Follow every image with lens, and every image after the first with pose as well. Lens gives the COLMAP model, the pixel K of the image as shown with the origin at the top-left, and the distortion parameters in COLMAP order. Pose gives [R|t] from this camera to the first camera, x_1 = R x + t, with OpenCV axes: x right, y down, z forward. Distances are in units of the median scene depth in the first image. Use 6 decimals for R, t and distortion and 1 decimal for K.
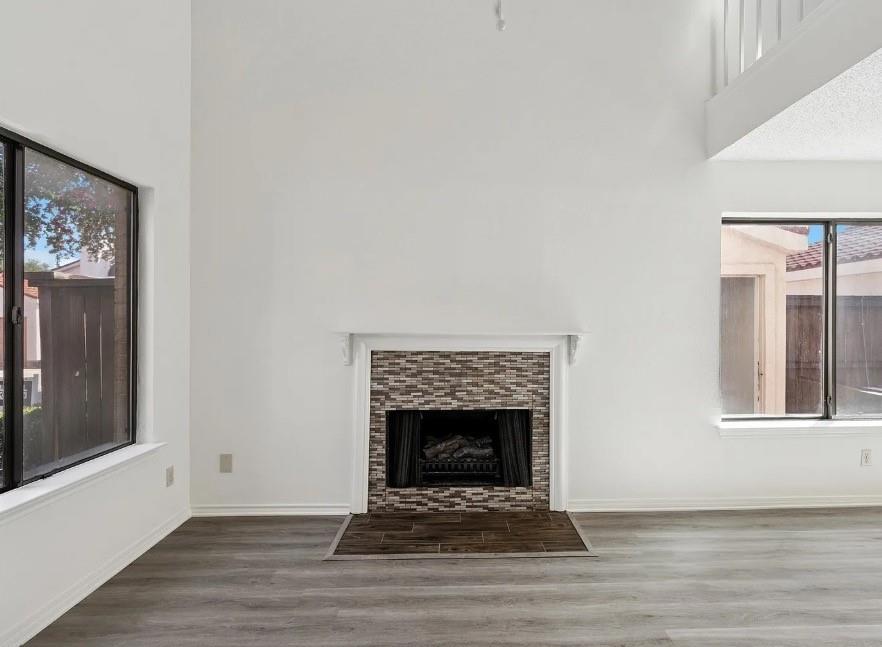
lens RADIAL K [[447.6, 0, 443.7], [0, 447.6, 329.7], [0, 0, 1]] dist [-0.003323, -0.000390]
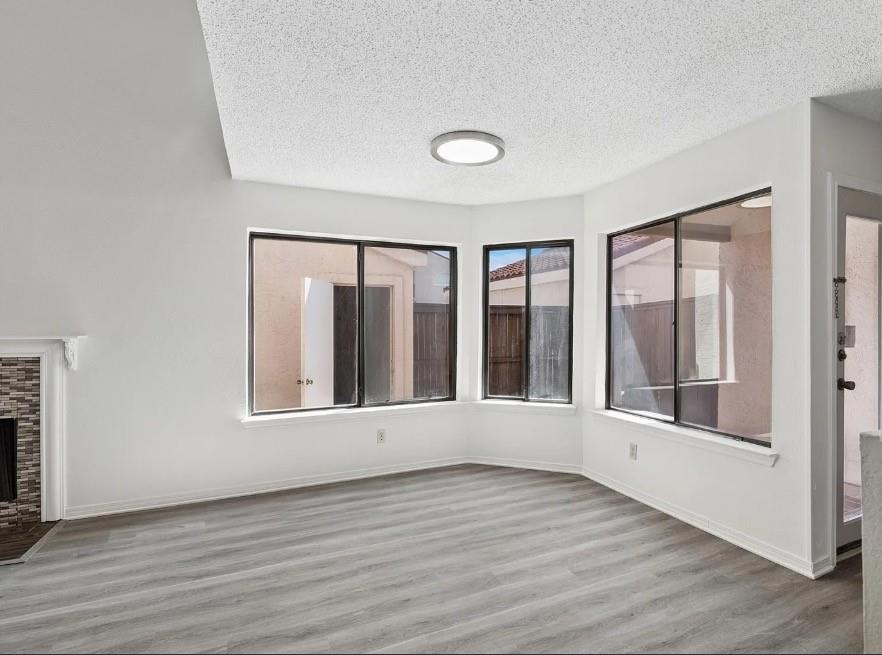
lens RADIAL K [[442.0, 0, 441.0], [0, 442.0, 327.5], [0, 0, 1]] dist [-0.002358, -0.000246]
pose [[0.928417, -0.001301, 0.371537, 0.692223], [0.006704, 0.999890, -0.013252, 0.004412], [-0.371479, 0.014794, 0.928324, -0.208369]]
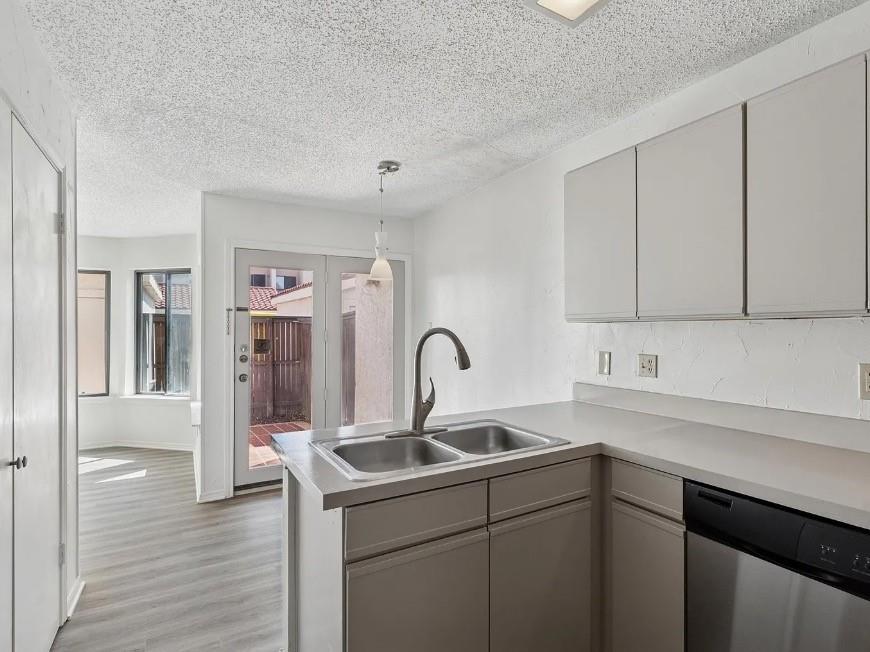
lens RADIAL K [[443.2, 0, 434.9], [0, 443.2, 322.2], [0, 0, 1]] dist [-0.003720, -0.000386]
pose [[0.873533, 0.011047, 0.486639, 1.540884], [0.011517, 0.998994, -0.043349, 0.019429], [-0.486628, 0.043472, 0.872527, -1.057802]]
